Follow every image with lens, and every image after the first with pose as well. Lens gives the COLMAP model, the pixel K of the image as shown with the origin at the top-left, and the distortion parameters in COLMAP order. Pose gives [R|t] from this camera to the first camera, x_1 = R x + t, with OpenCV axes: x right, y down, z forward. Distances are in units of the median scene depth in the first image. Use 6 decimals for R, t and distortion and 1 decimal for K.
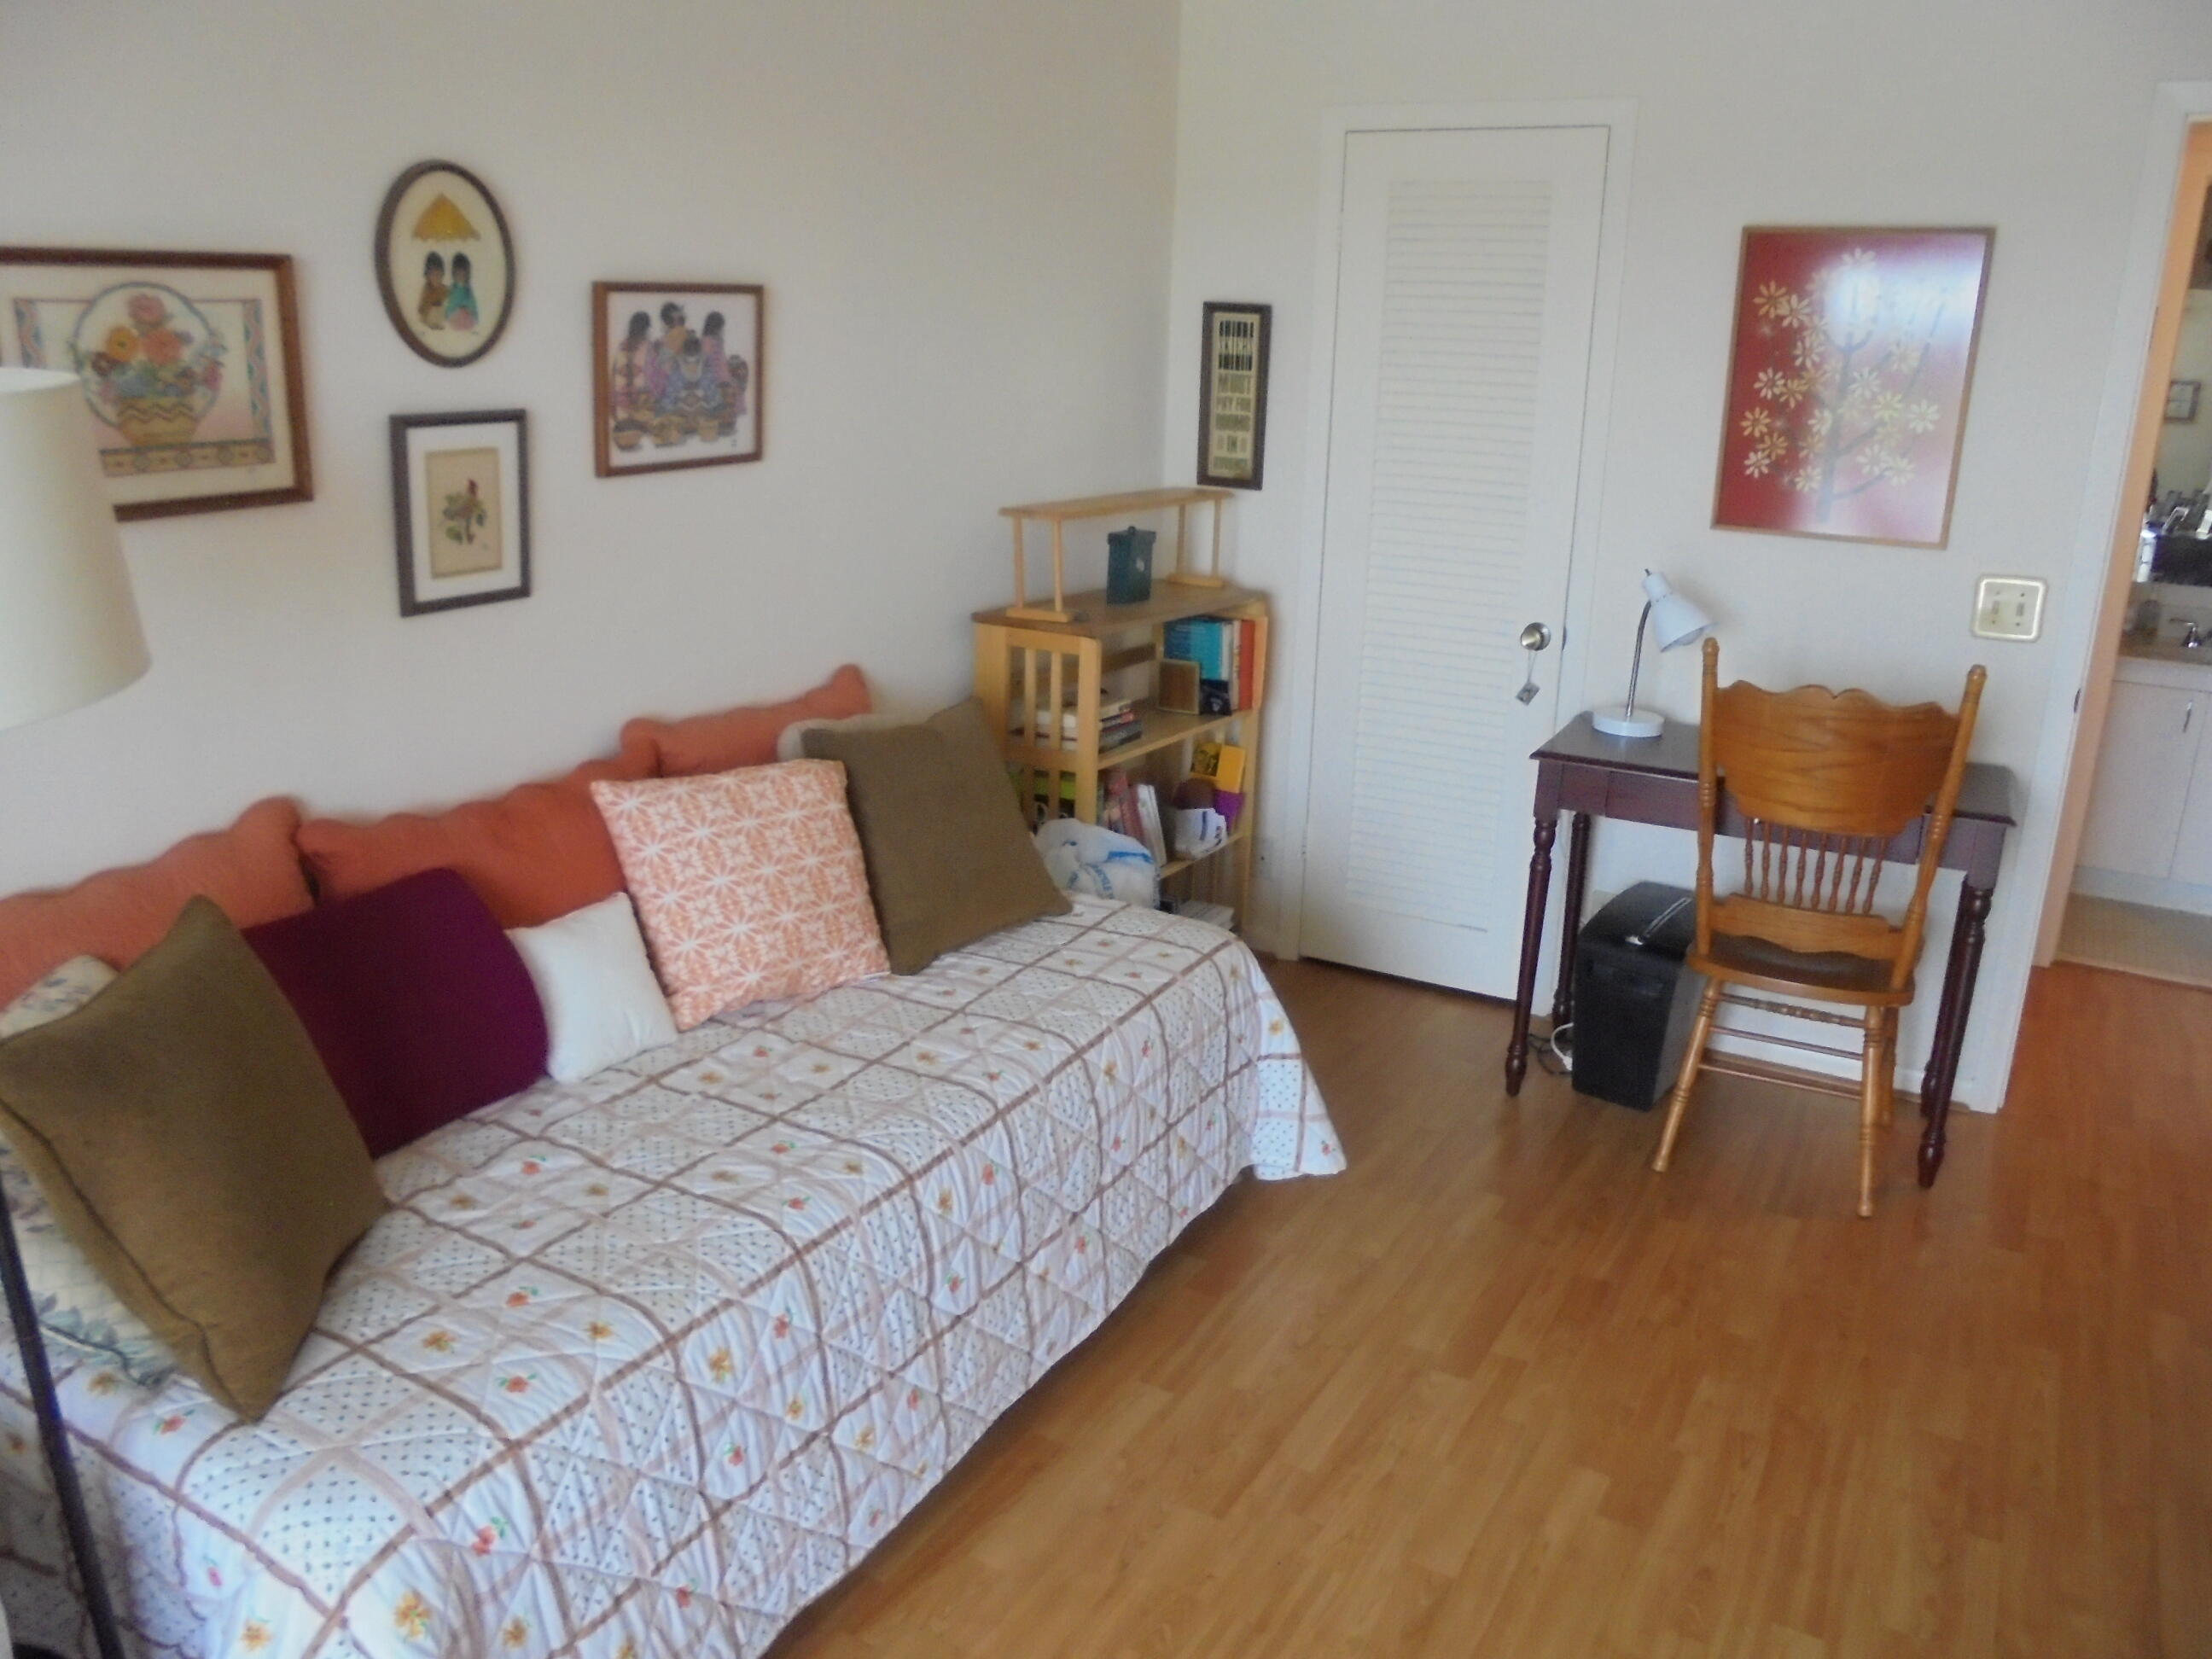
lens RADIAL K [[1658.7, 0, 1112.2], [0, 1658.7, 852.7], [0, 0, 1]] dist [-0.140890, 0.124574]
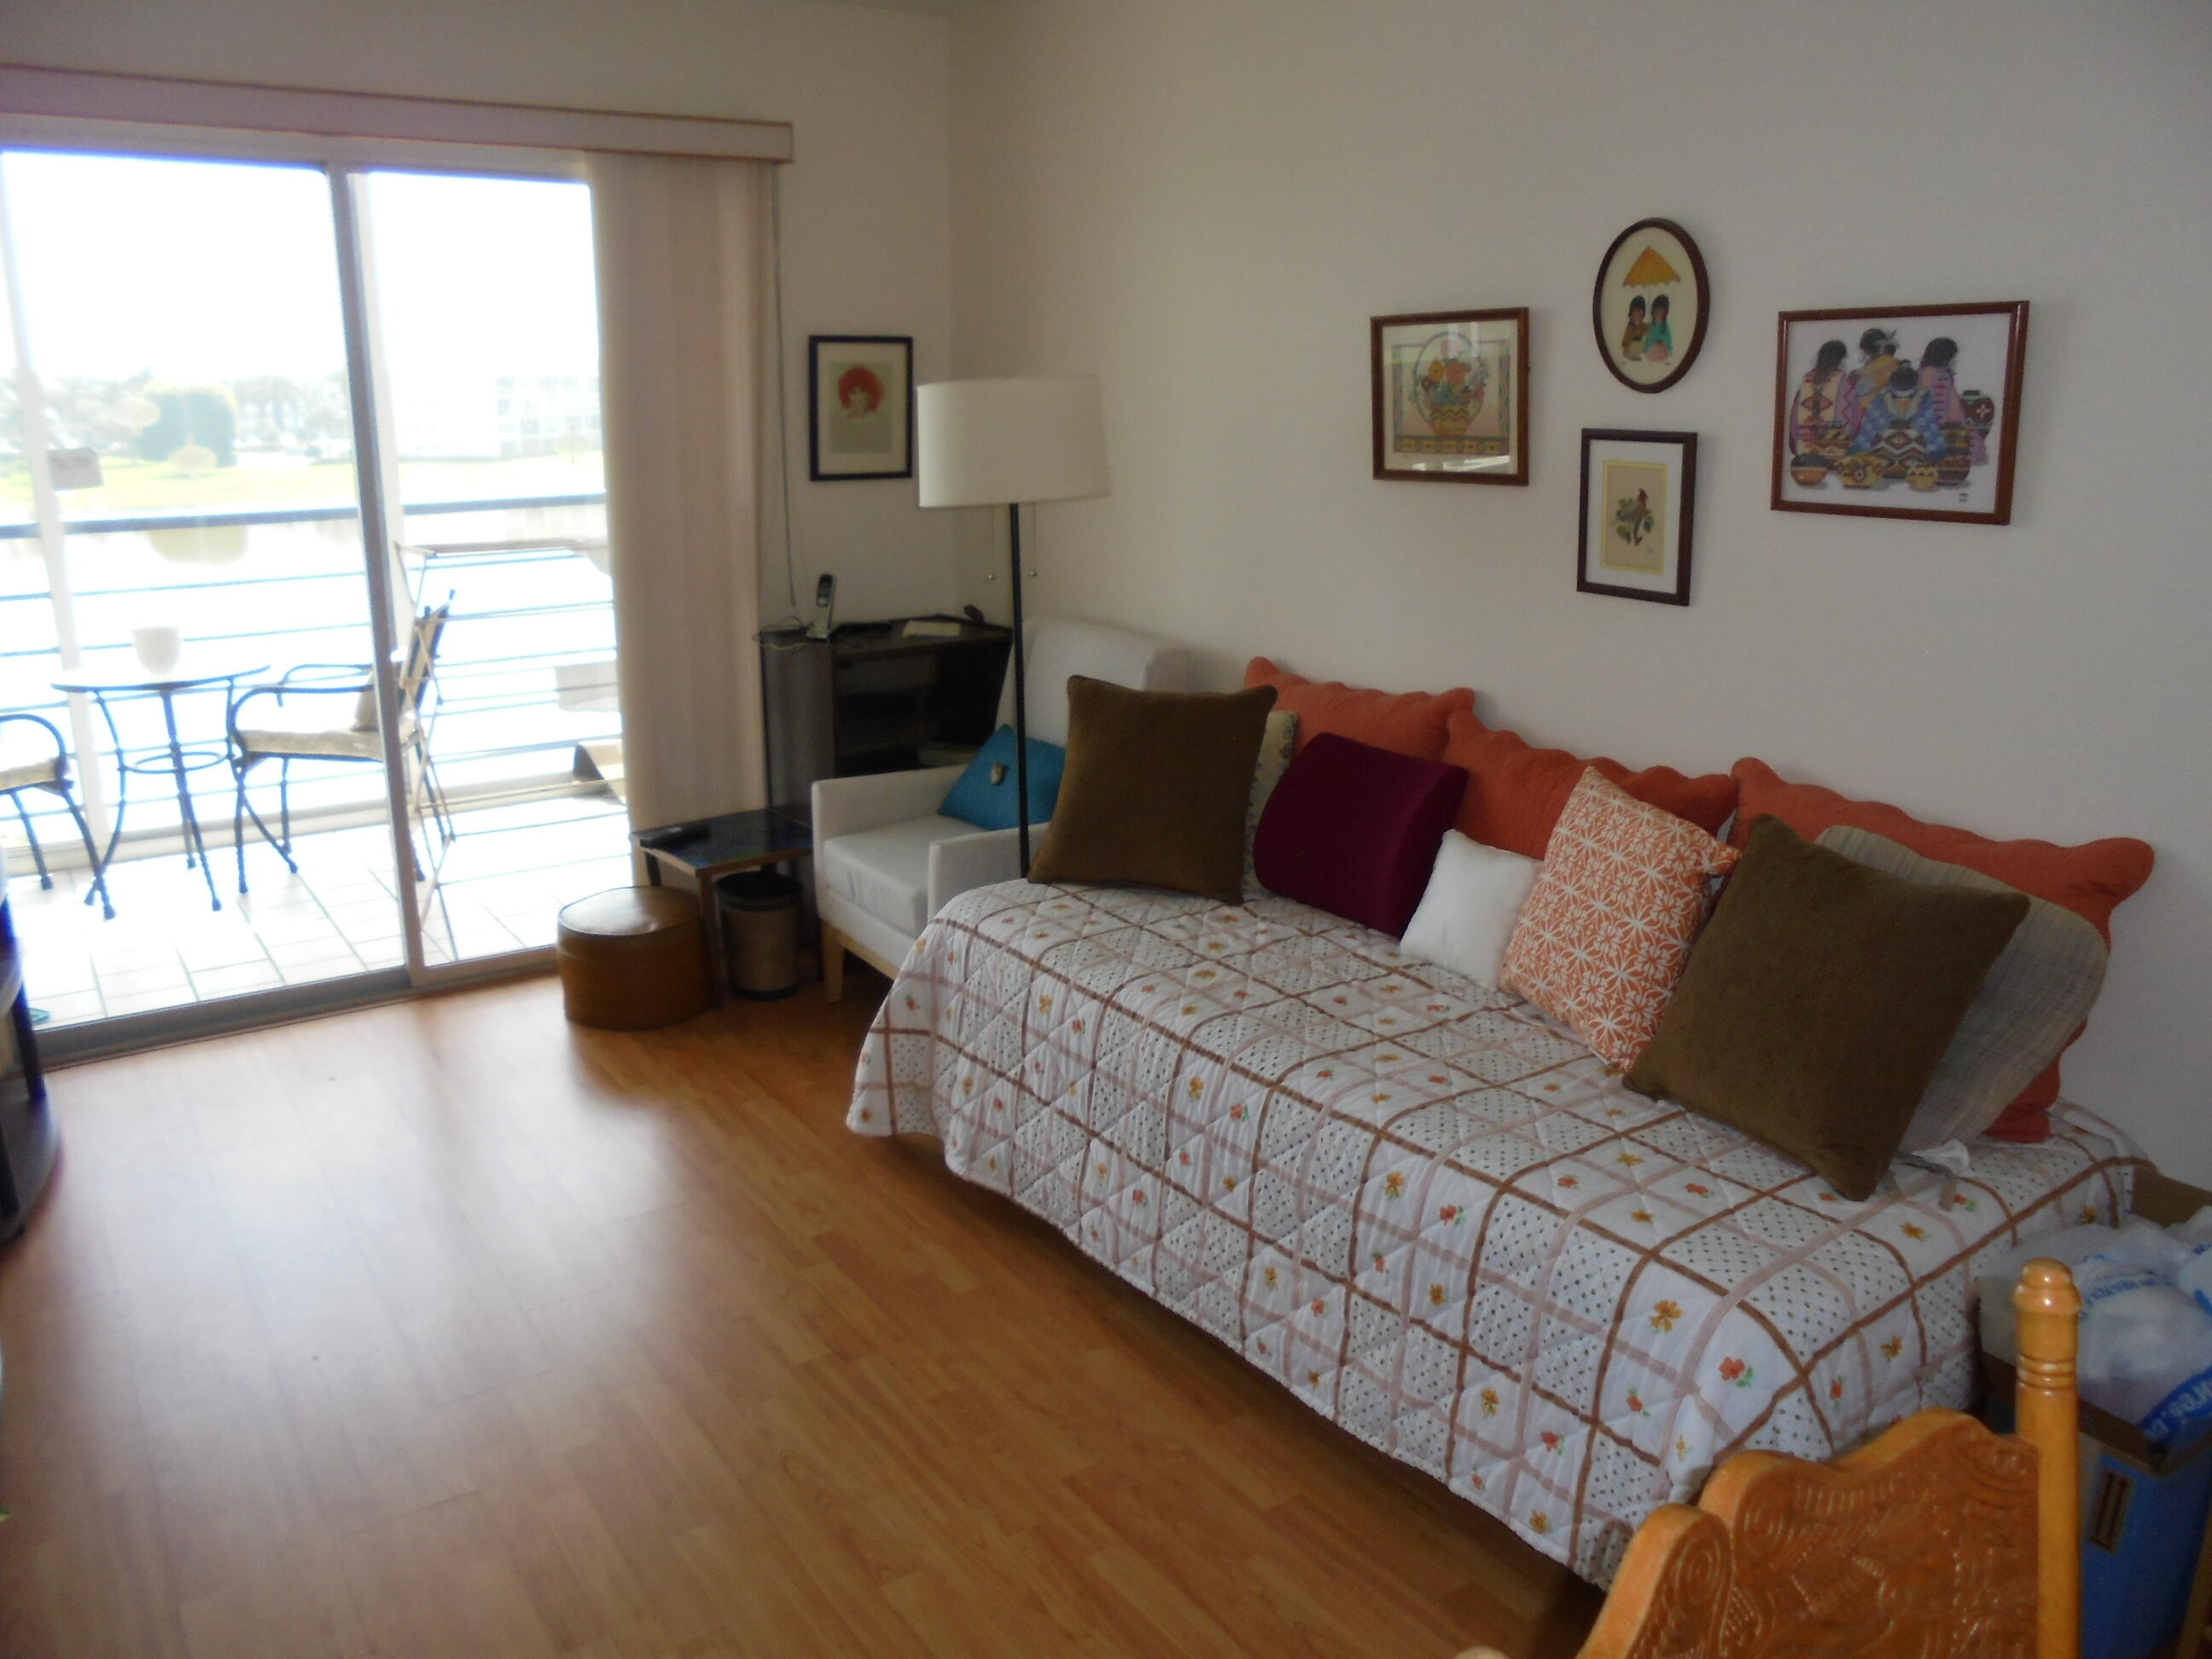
lens RADIAL K [[1658.7, 0, 1112.2], [0, 1658.7, 852.7], [0, 0, 1]] dist [-0.140890, 0.124574]
pose [[-0.426265, 0.224222, -0.876369, 0.779300], [-0.283374, 0.886933, 0.364758, -0.294996], [0.859068, 0.403824, -0.314530, 1.065113]]
